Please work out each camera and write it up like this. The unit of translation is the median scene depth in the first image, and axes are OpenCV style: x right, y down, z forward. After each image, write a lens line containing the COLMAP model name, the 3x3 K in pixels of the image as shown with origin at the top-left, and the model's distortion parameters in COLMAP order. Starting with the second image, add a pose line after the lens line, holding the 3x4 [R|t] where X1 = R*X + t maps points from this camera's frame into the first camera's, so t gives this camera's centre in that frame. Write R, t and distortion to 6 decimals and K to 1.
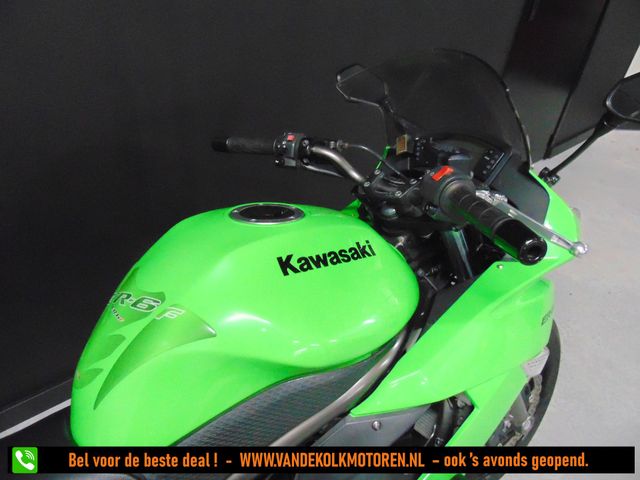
lens RADIAL K [[481.0, 0, 320.0], [0, 481.0, 240.0], [0, 0, 1]] dist [-0.033201, 0.083231]
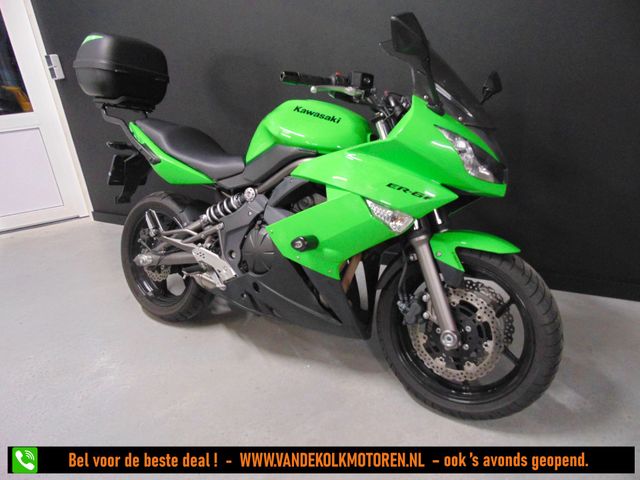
lens RADIAL K [[481.0, 0, 320.0], [0, 481.0, 240.0], [0, 0, 1]] dist [-0.033201, 0.083231]
pose [[0.342523, 0.256412, -0.903842, 1.971678], [-0.467302, 0.881090, 0.072867, 0.338018], [0.815050, 0.397409, 0.421616, 0.194981]]
